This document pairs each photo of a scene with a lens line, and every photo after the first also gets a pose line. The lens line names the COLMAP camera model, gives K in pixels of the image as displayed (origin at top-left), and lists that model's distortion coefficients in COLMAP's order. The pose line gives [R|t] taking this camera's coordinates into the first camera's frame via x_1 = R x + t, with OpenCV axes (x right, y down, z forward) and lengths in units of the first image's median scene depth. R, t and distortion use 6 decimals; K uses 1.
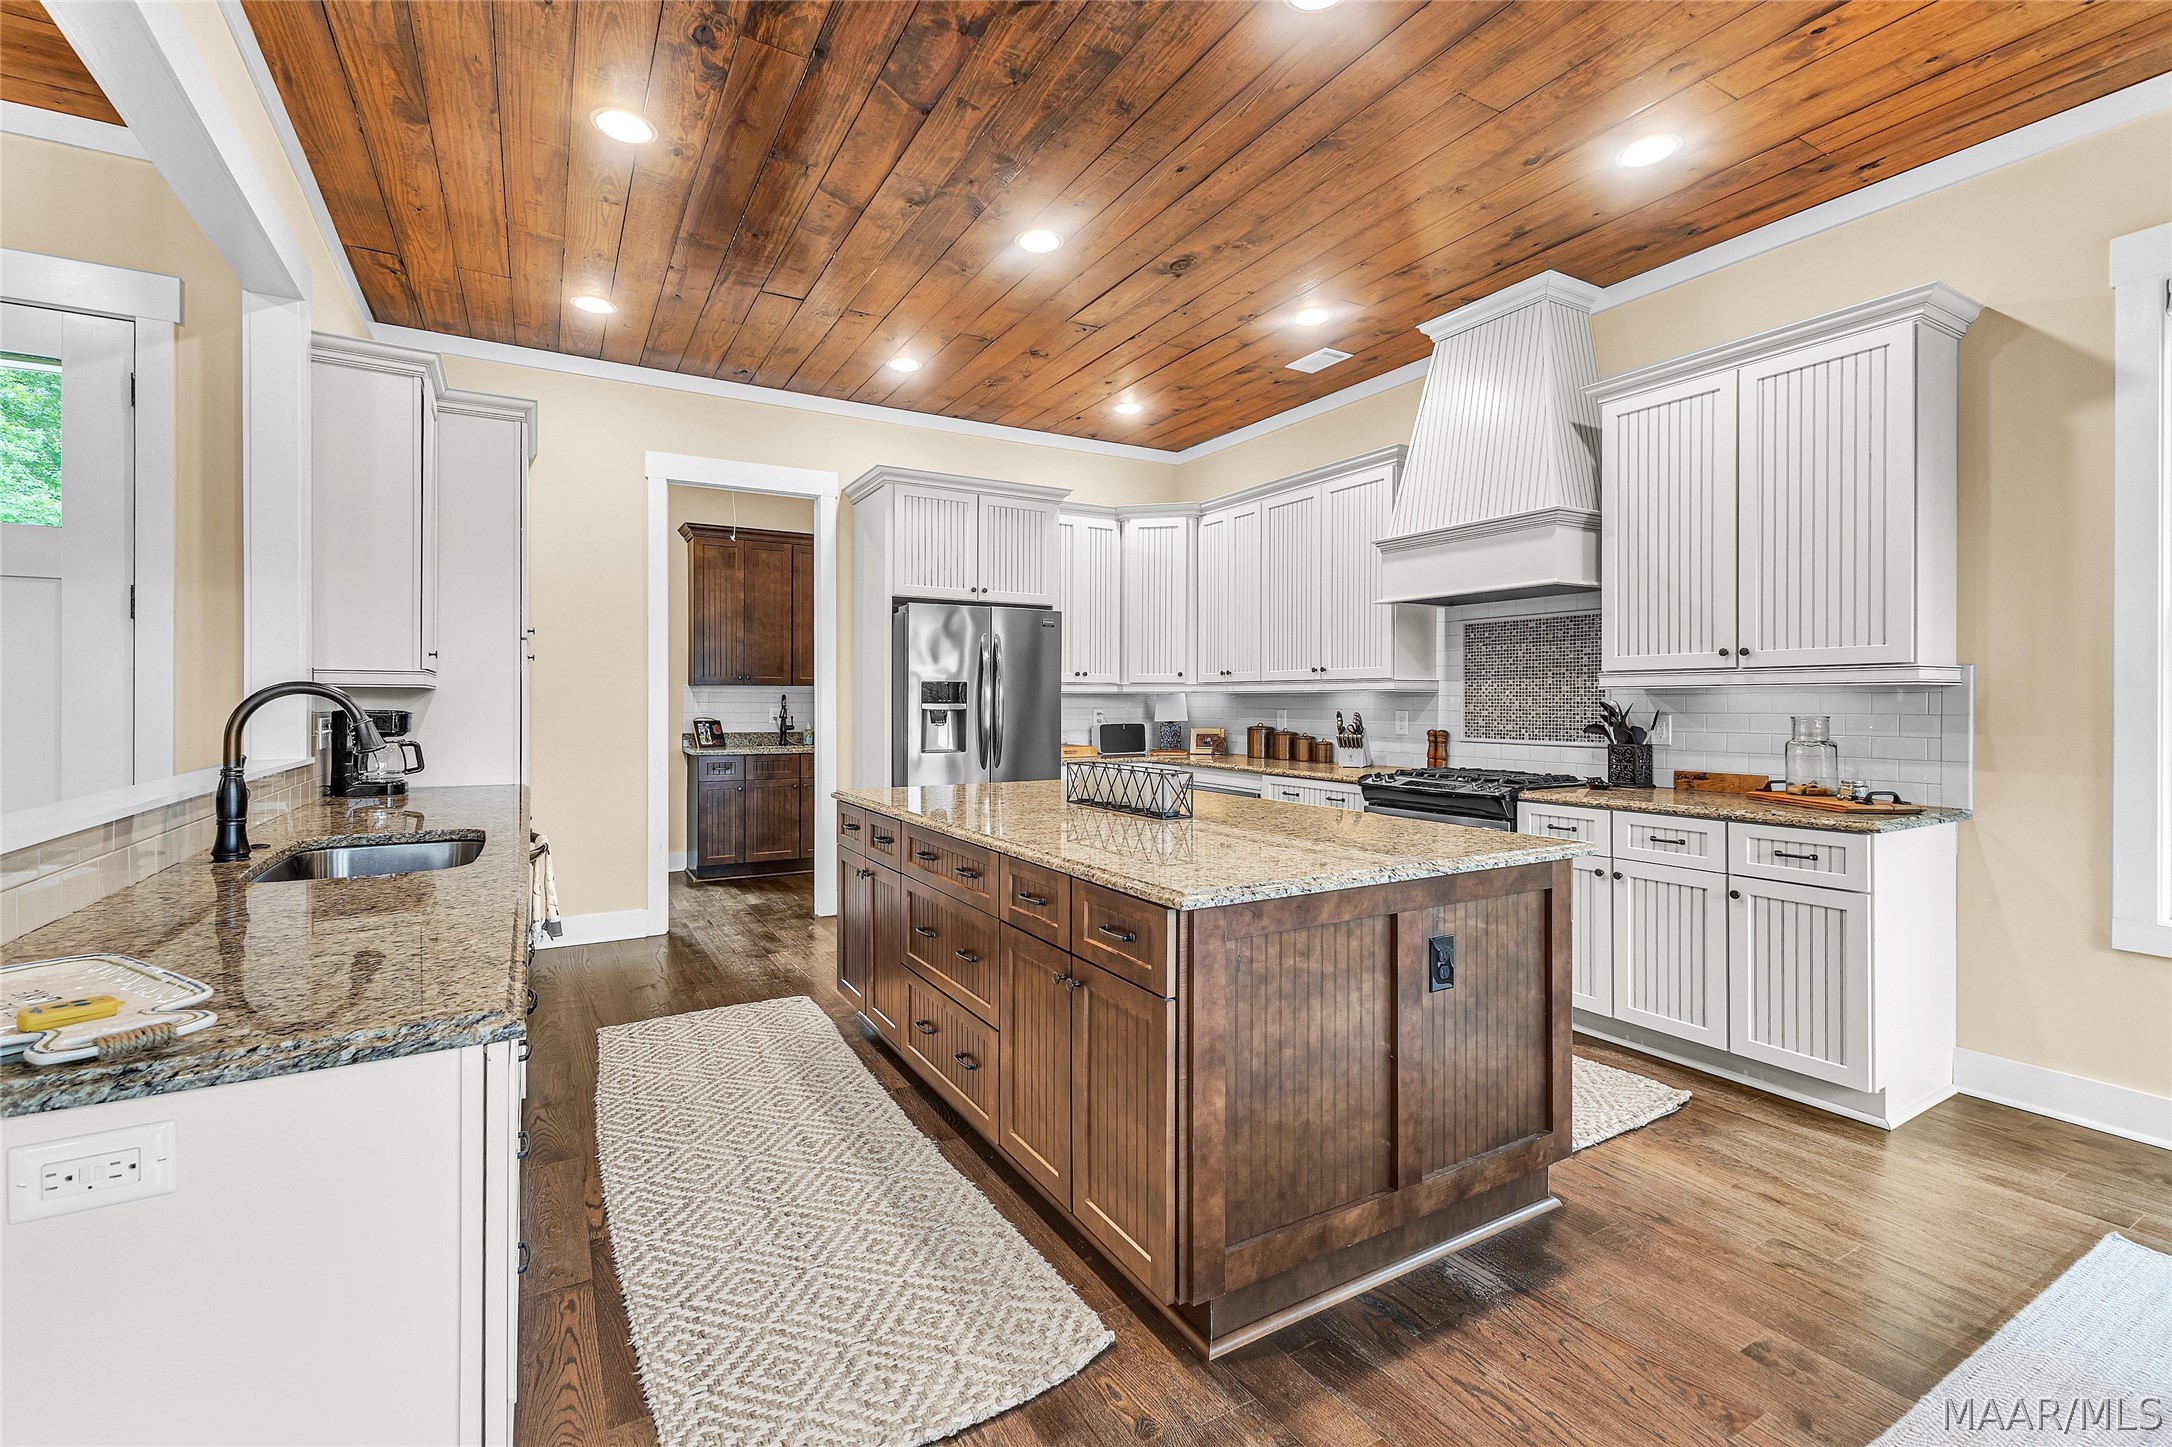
lens RADIAL K [[941.6, 0, 1087.0], [0, 941.6, 709.5], [0, 0, 1]] dist [0.014752, -0.004997]
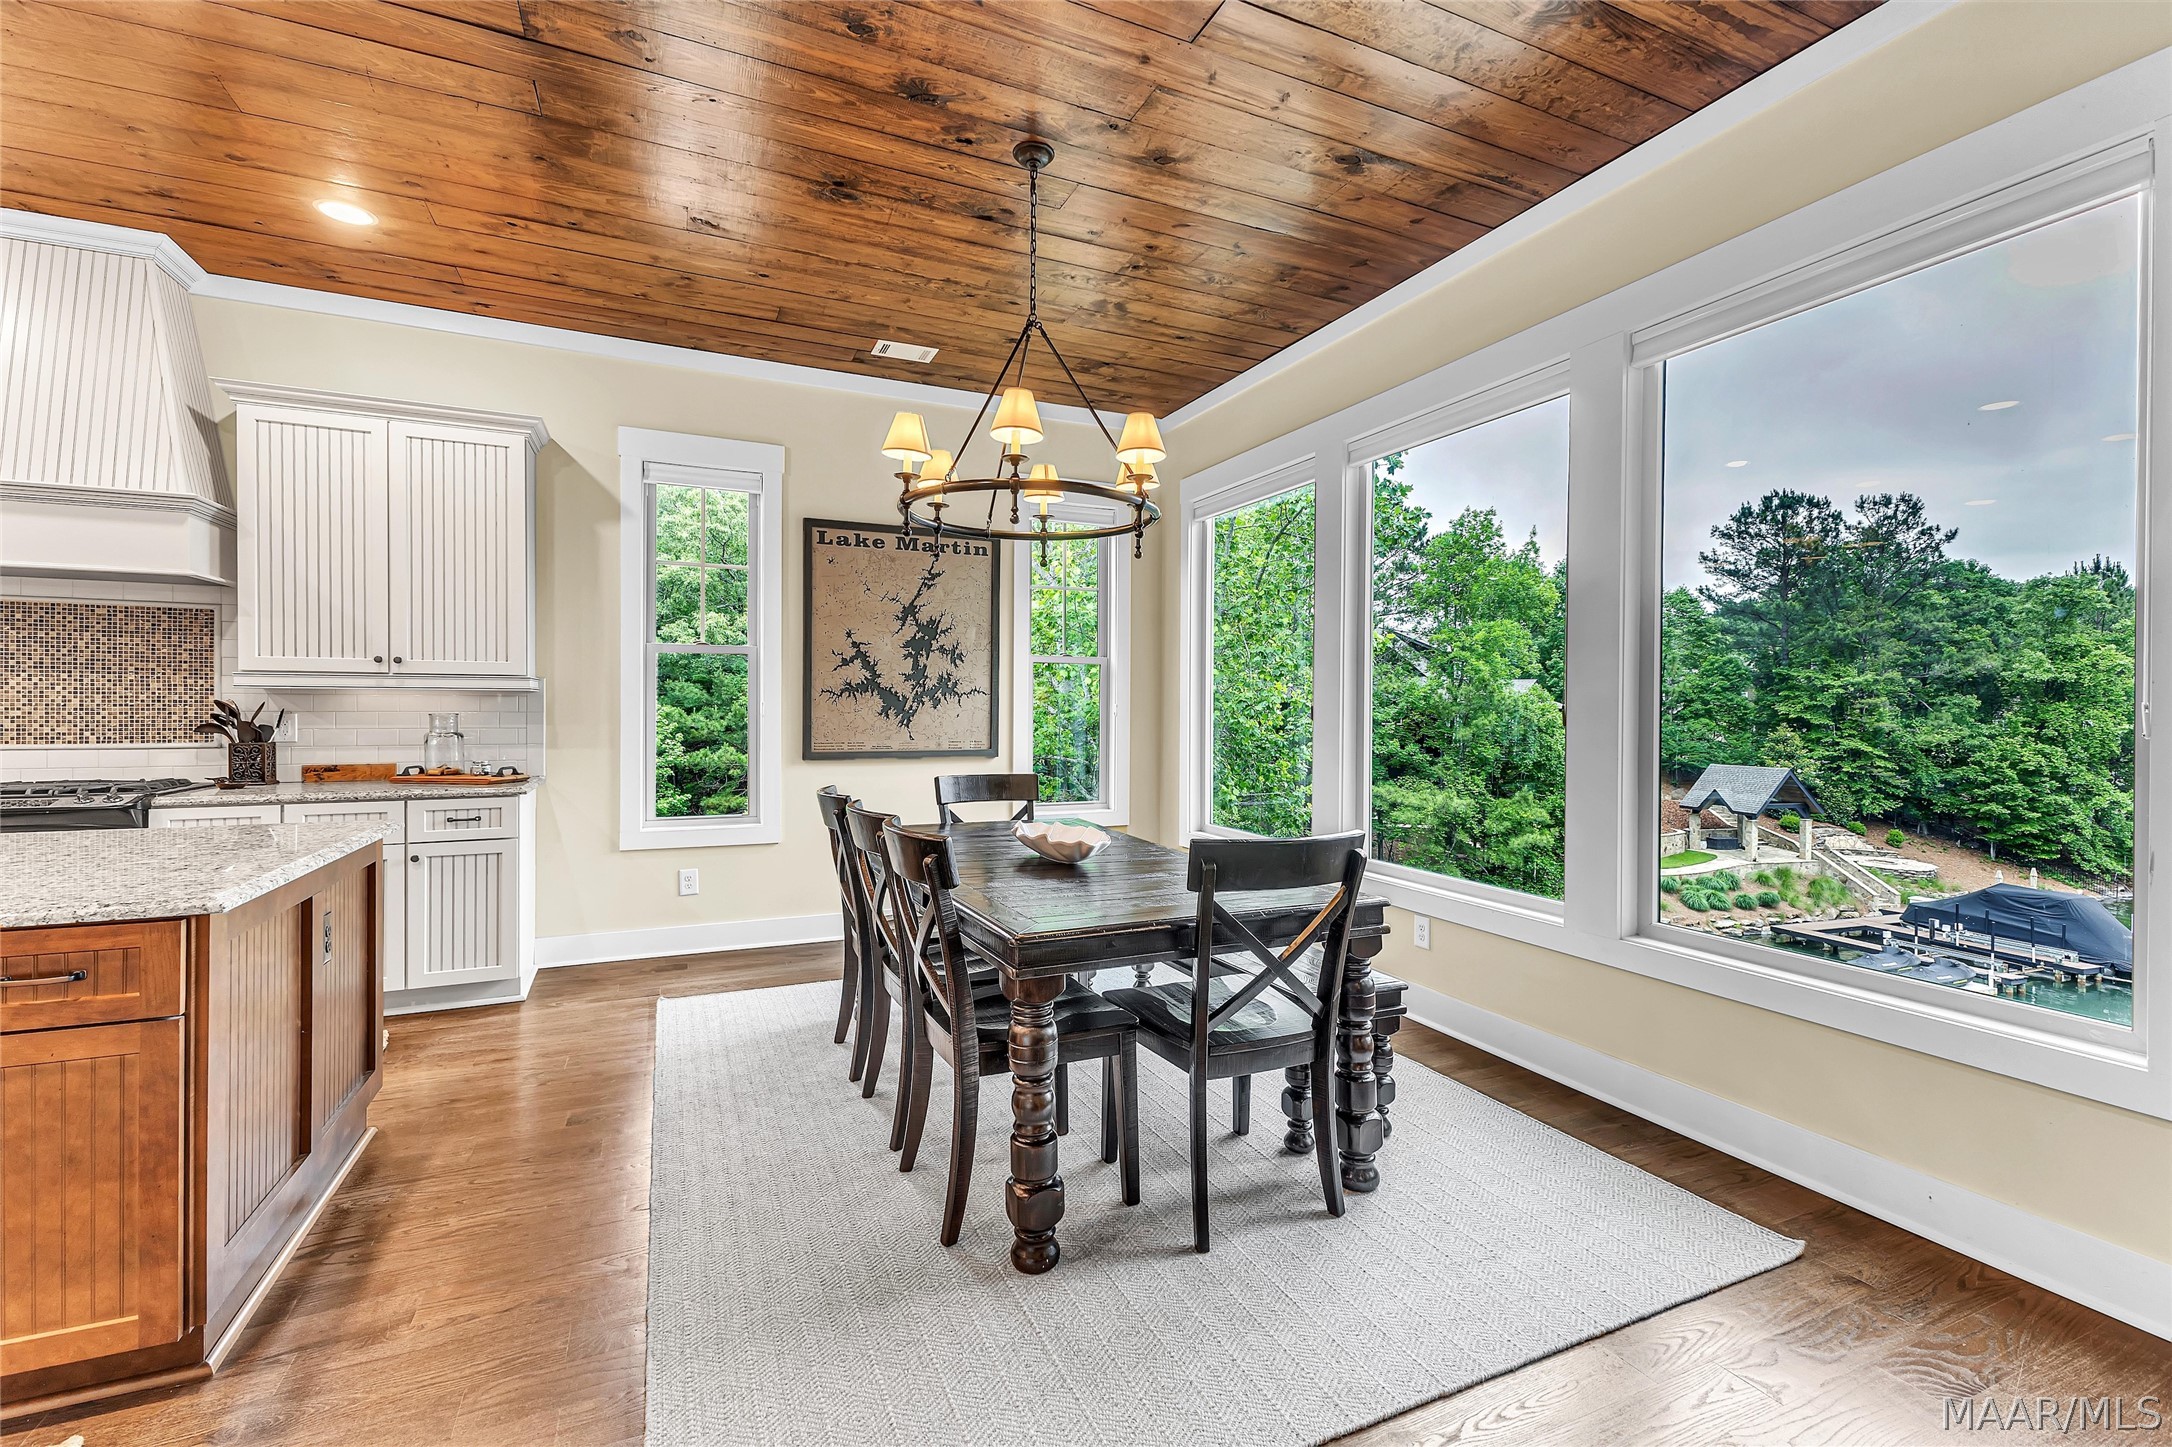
lens RADIAL K [[941.6, 0, 1092.1], [0, 941.6, 714.7], [0, 0, 1]] dist [0.014752, -0.004997]
pose [[0.103293, -0.007487, 0.994623, -0.349617], [0.001935, 0.999971, 0.007327, 0.001136], [-0.994649, 0.001168, 0.103305, -0.000891]]
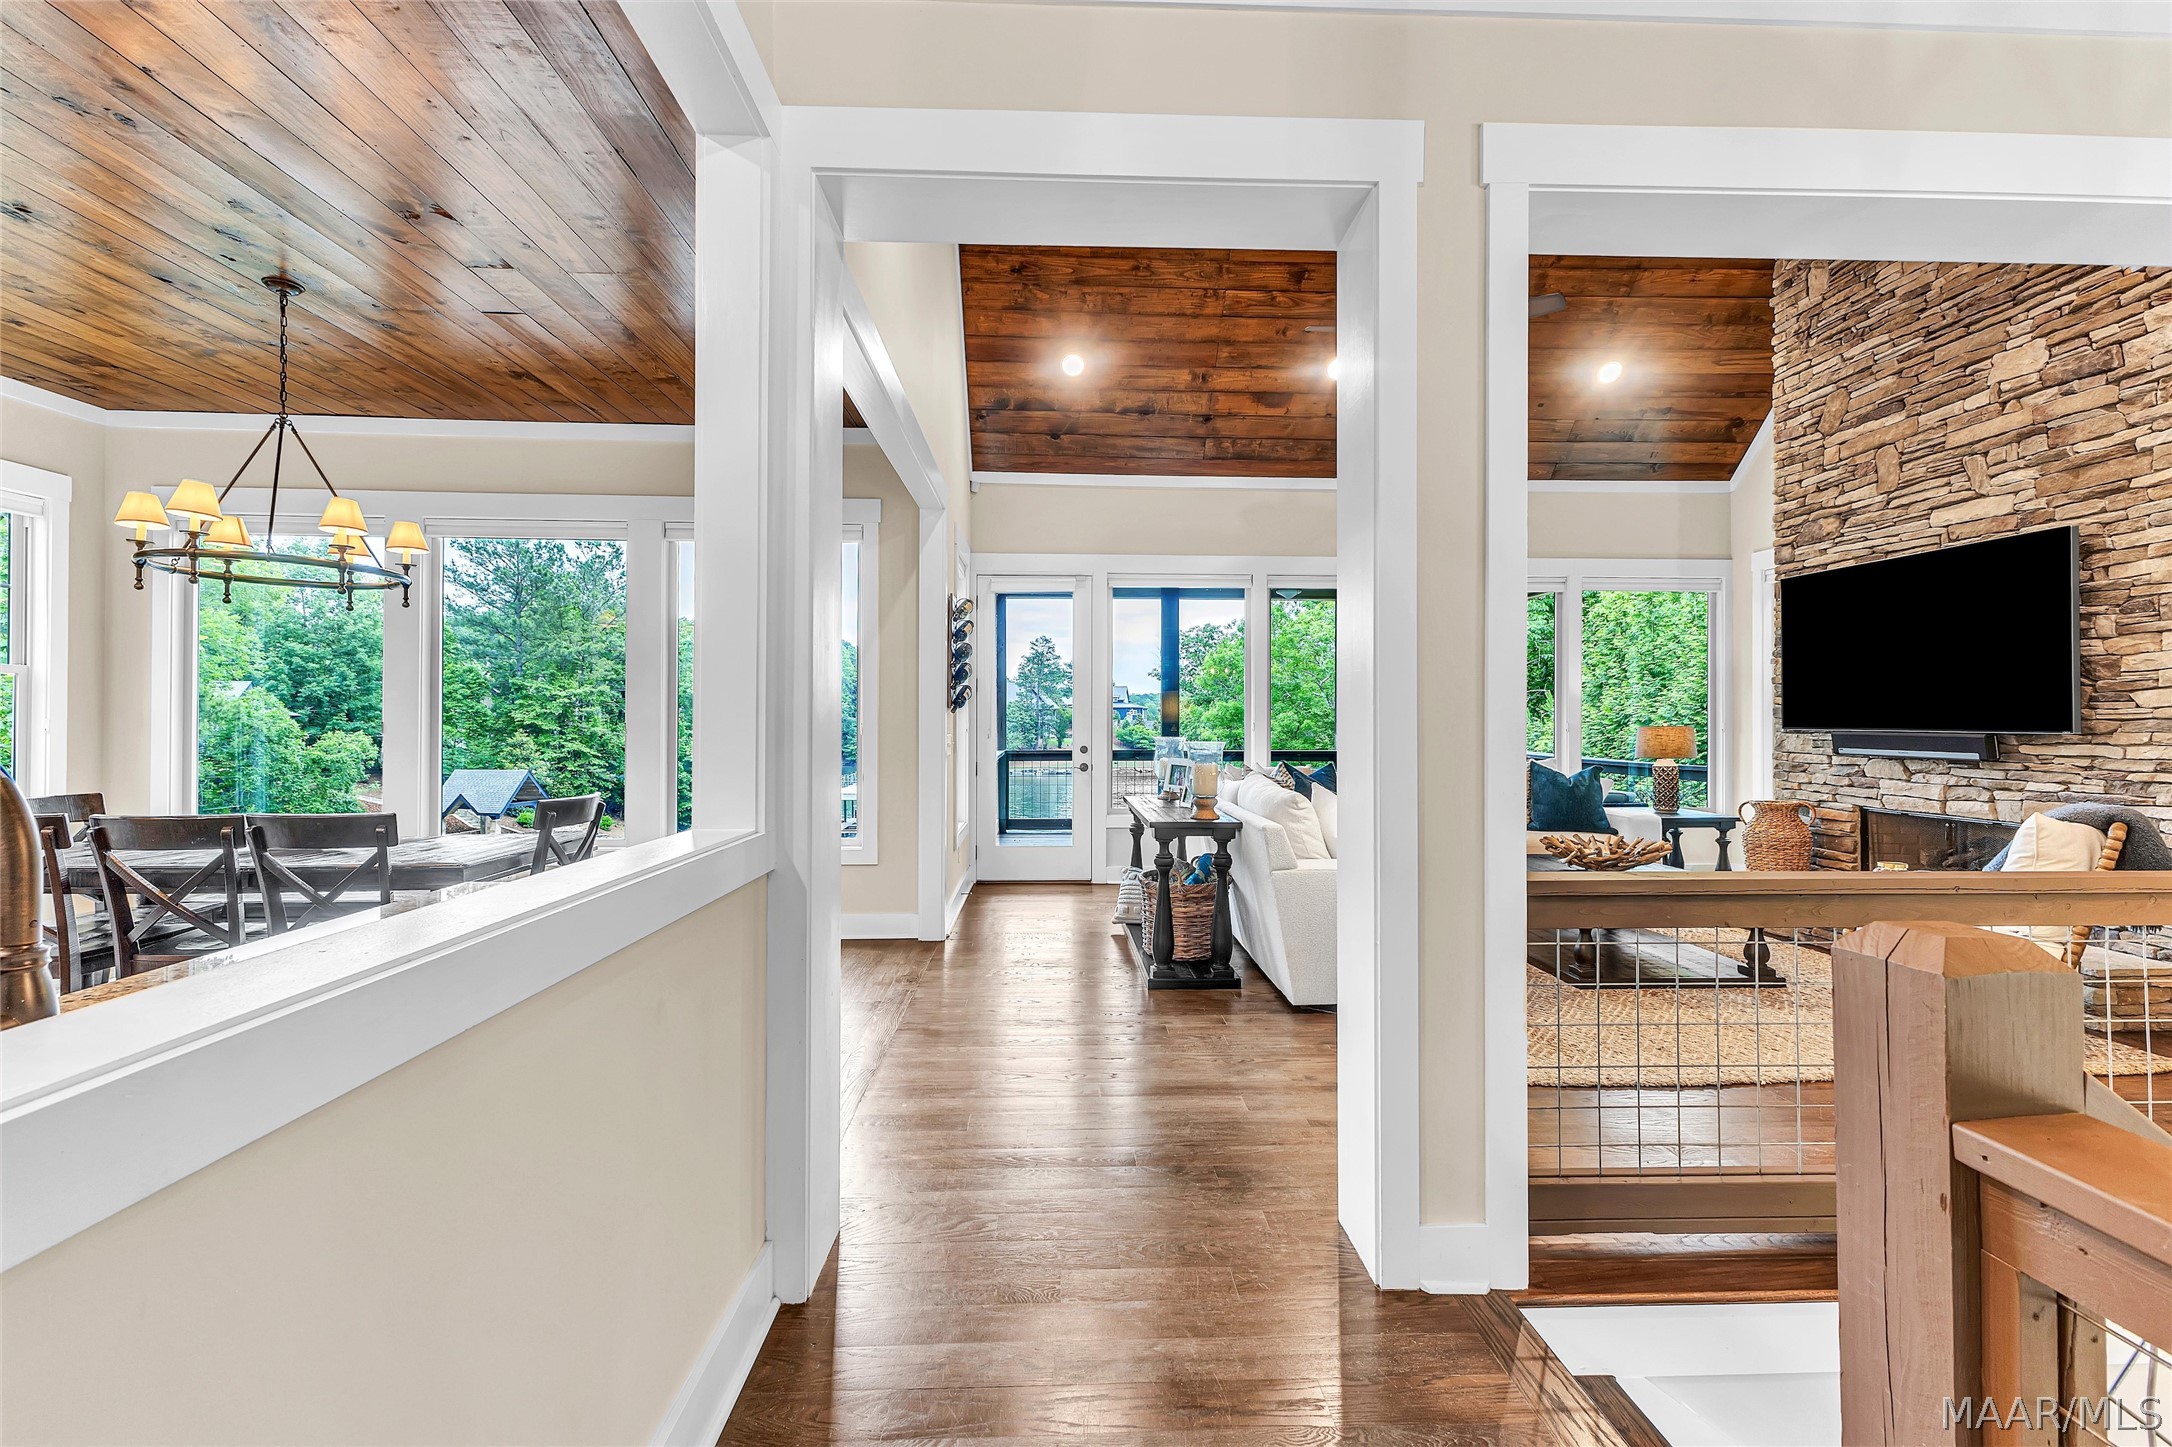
lens RADIAL K [[941.6, 0, 1091.9], [0, 941.6, 716.6], [0, 0, 1]] dist [0.014752, -0.004997]
pose [[-0.885409, -0.002638, 0.464806, -0.766155], [-0.001362, 0.999994, 0.003080, -0.015669], [-0.464811, 0.002094, -0.885407, 0.608288]]
